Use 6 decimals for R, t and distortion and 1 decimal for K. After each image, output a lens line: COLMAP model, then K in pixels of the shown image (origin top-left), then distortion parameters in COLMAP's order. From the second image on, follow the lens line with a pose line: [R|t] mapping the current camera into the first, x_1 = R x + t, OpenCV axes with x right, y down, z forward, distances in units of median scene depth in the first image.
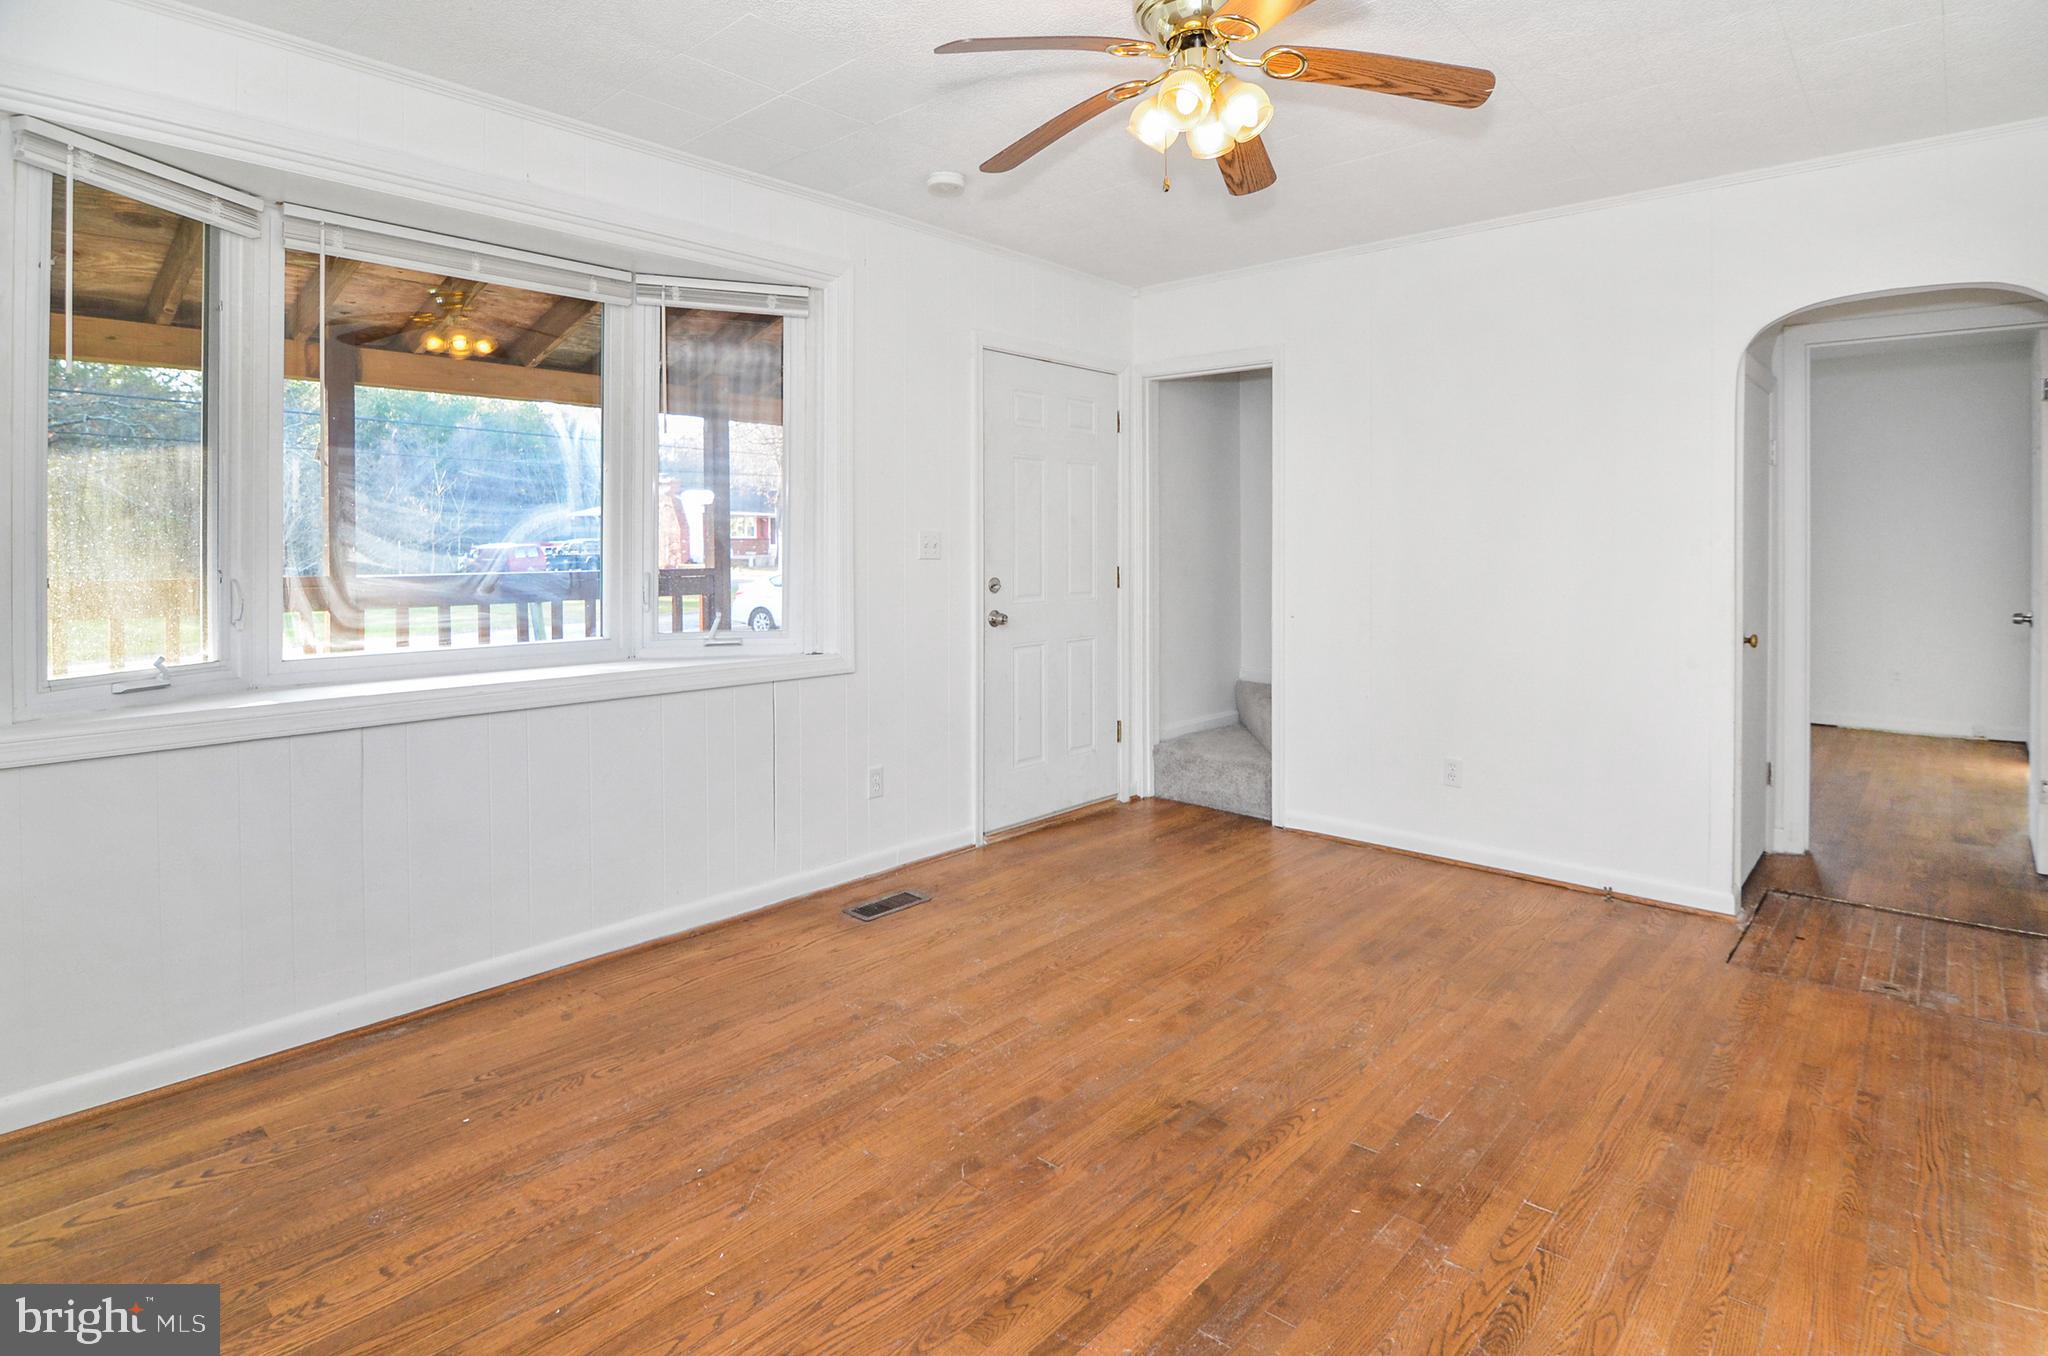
lens RADIAL K [[1052.6, 0, 1061.2], [0, 1052.6, 554.9], [0, 0, 1]] dist [-0.001473, -0.009606]
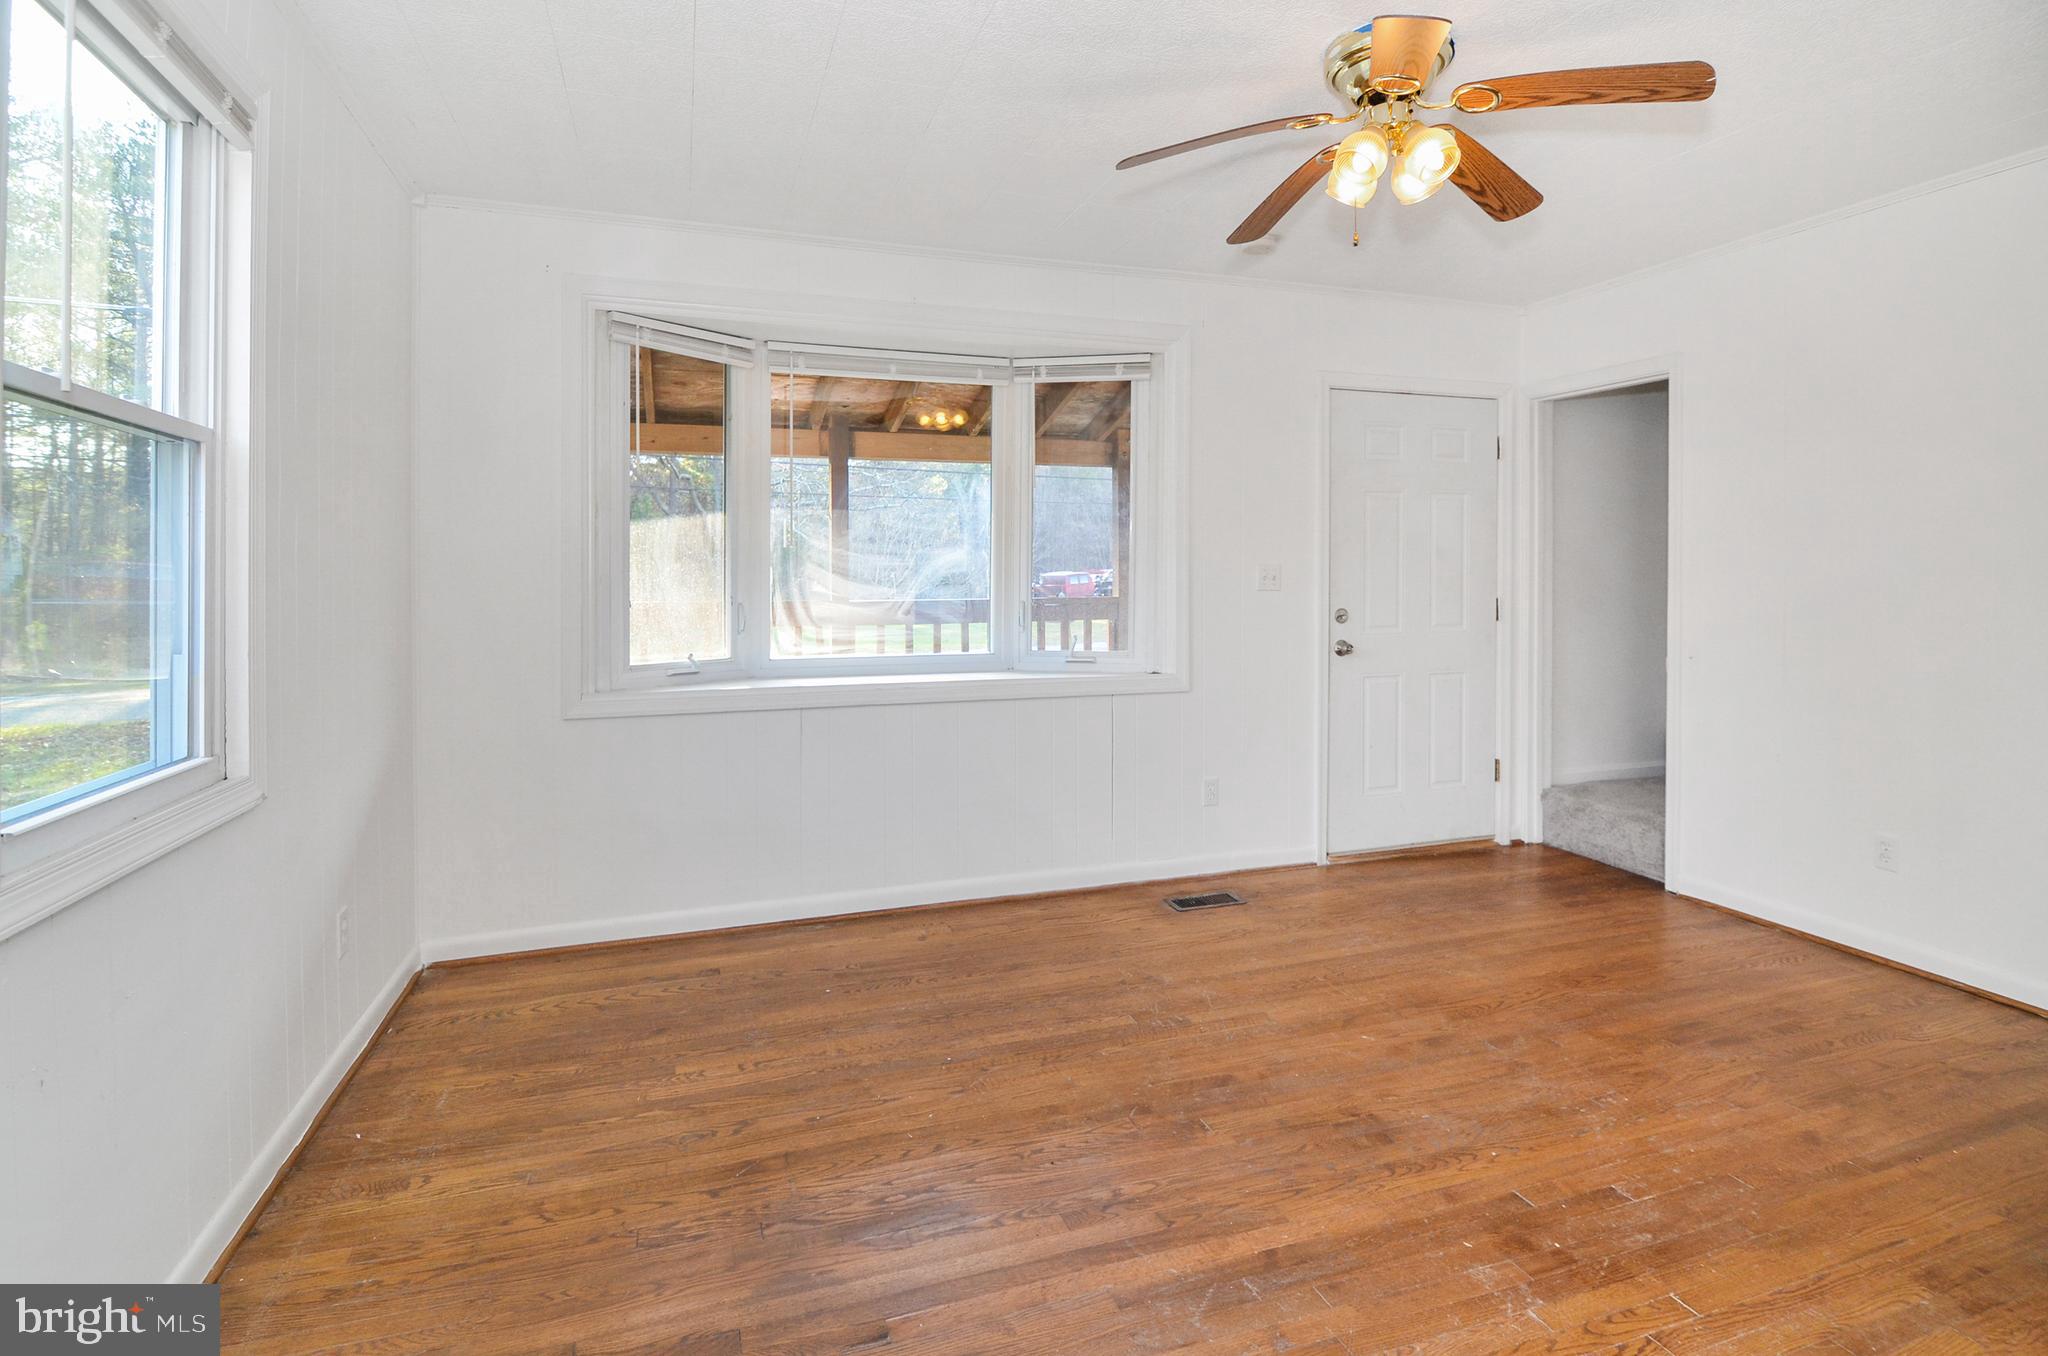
lens RADIAL K [[1029.1, 0, 1037.1], [0, 1029.1, 578.0], [0, 0, 1]] dist [-0.004029, -0.008081]
pose [[0.865253, 0.000543, -0.501335, 0.295347], [-0.002206, 0.999994, -0.002726, -0.008119], [0.501331, 0.003465, 0.865249, -0.042794]]
